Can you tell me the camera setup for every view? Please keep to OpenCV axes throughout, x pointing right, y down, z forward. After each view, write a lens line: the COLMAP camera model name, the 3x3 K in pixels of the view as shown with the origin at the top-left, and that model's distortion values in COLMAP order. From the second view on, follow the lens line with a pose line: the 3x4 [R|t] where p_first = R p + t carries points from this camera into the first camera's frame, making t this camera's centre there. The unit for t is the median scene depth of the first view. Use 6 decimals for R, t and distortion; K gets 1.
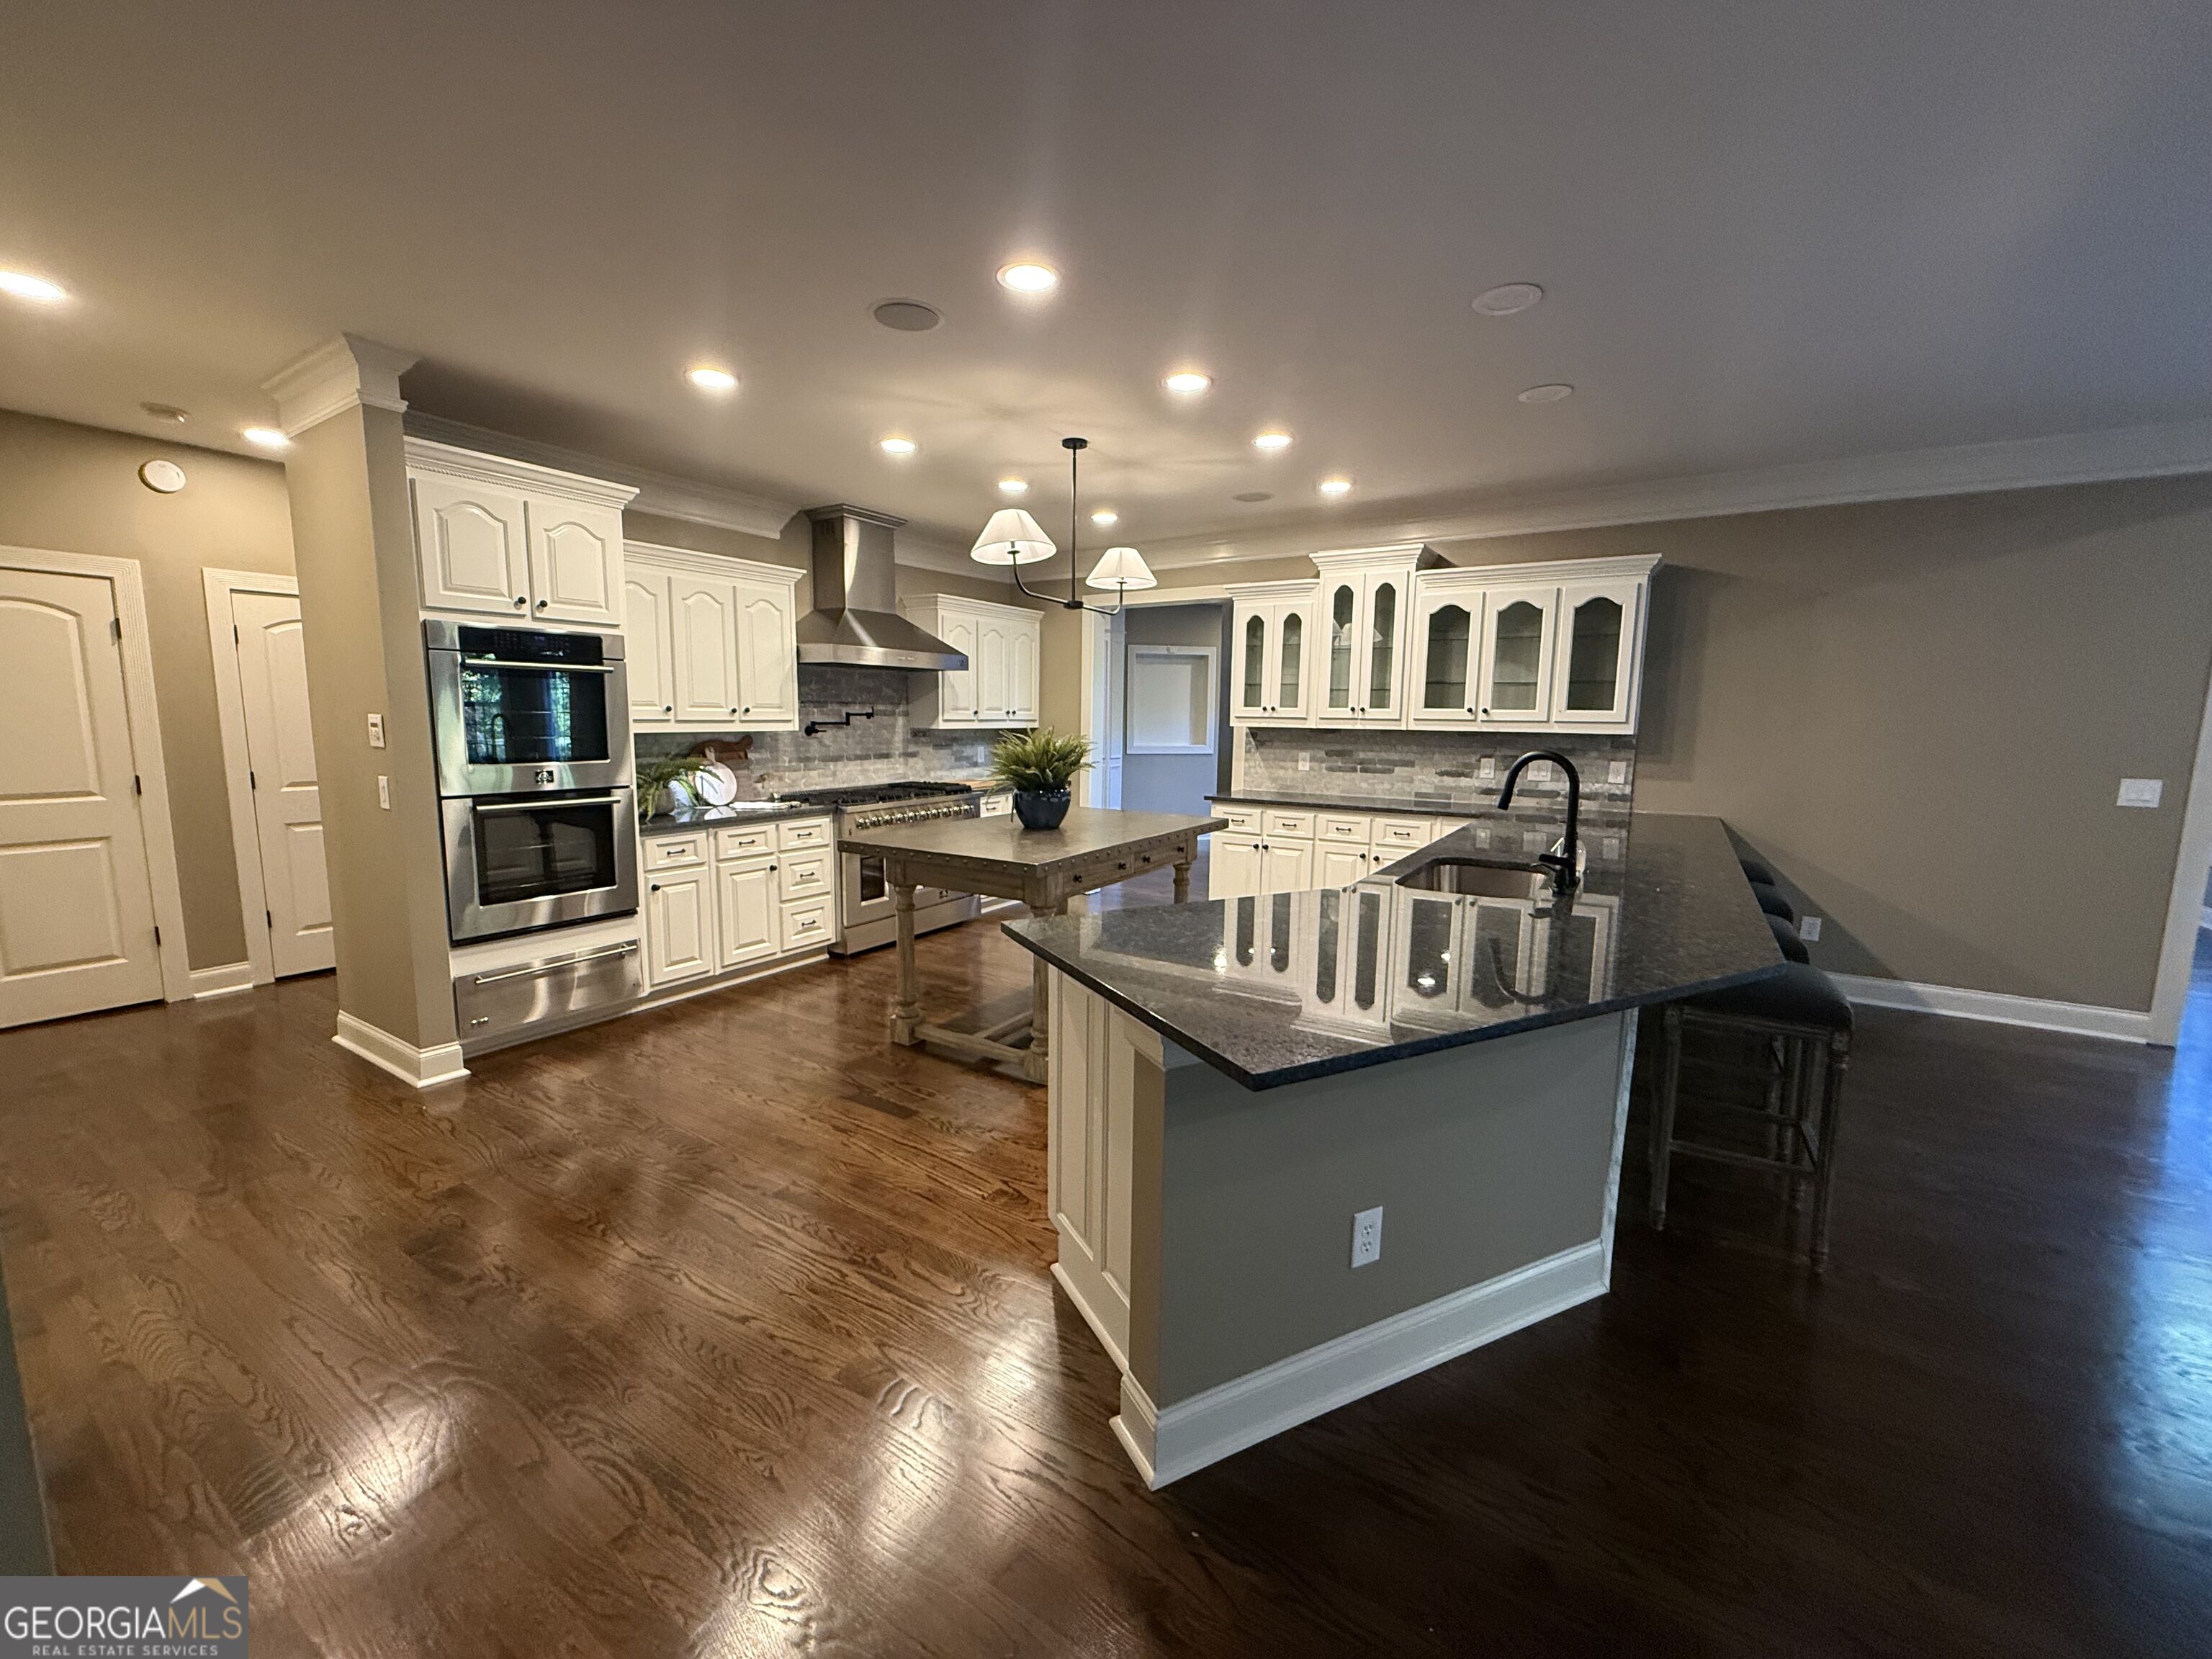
lens RADIAL K [[874.7, 0, 1102.7], [0, 874.7, 825.5], [0, 0, 1]] dist [0.002463, 0.000294]
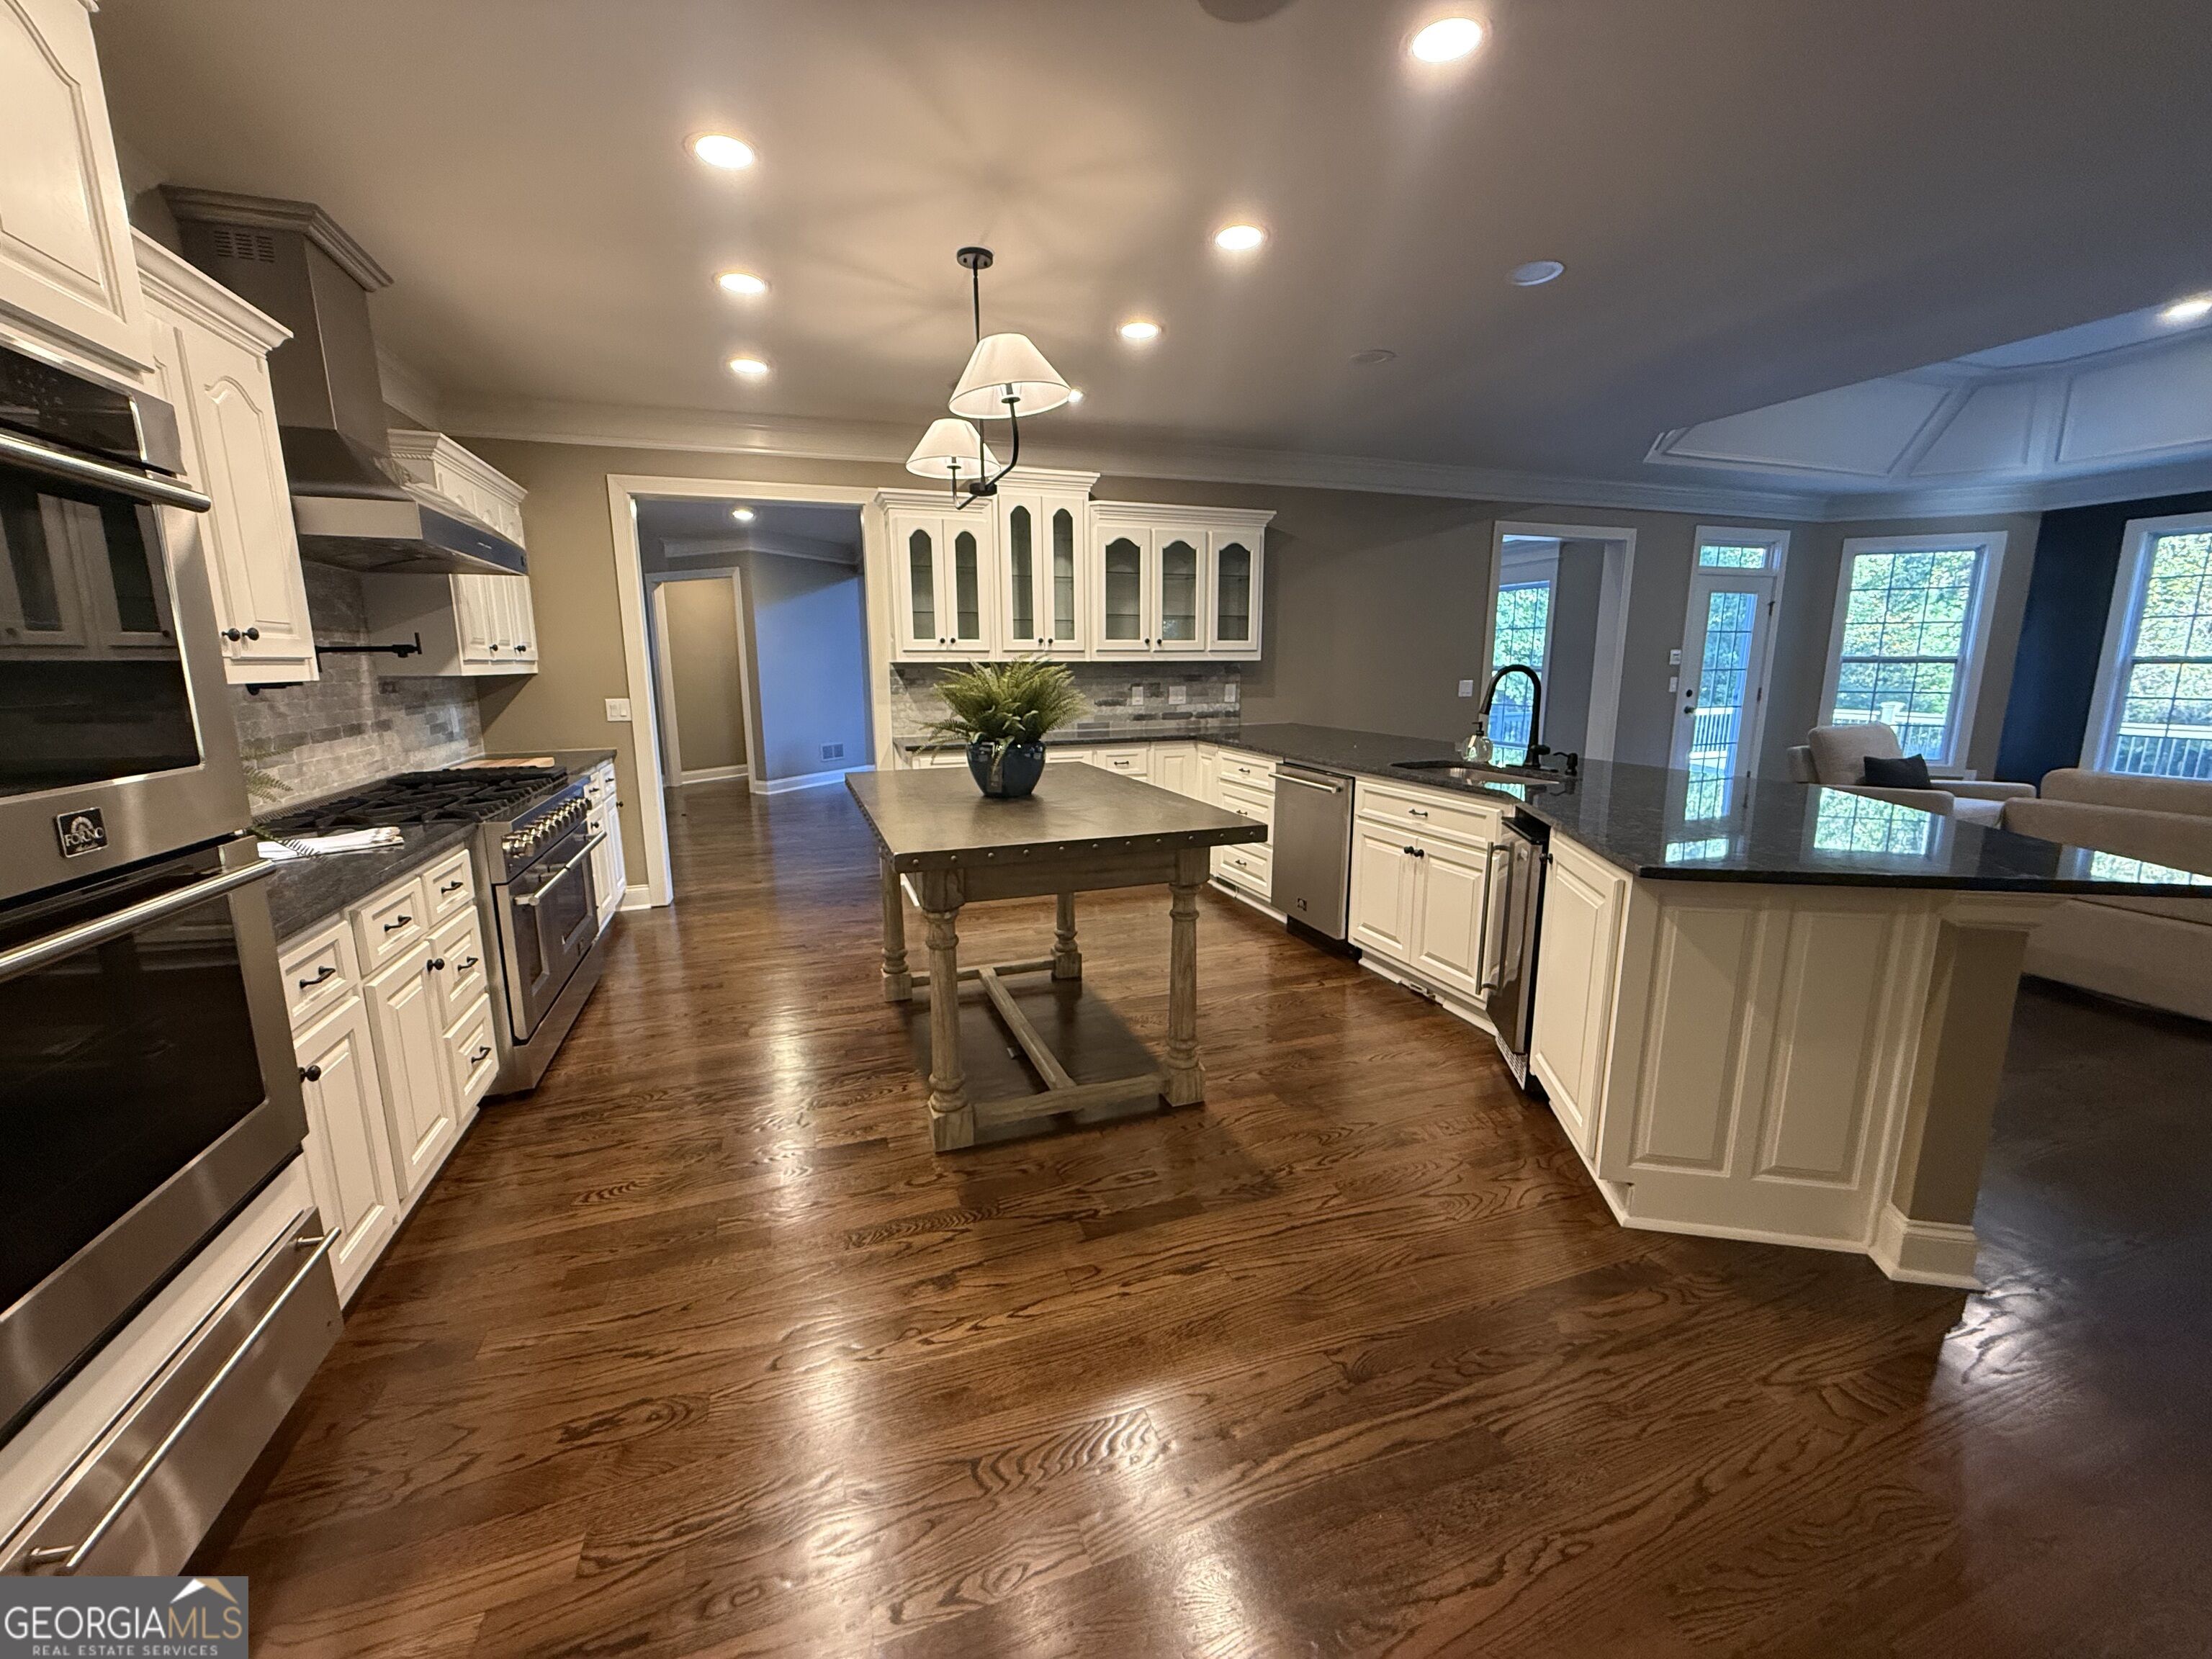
lens RADIAL K [[874.7, 0, 1102.7], [0, 874.7, 825.5], [0, 0, 1]] dist [0.002463, 0.000294]
pose [[0.611111, -0.160794, 0.775041, -0.488839], [0.113991, 0.986821, 0.114850, -0.039402], [-0.783294, 0.018162, 0.621386, 0.392966]]
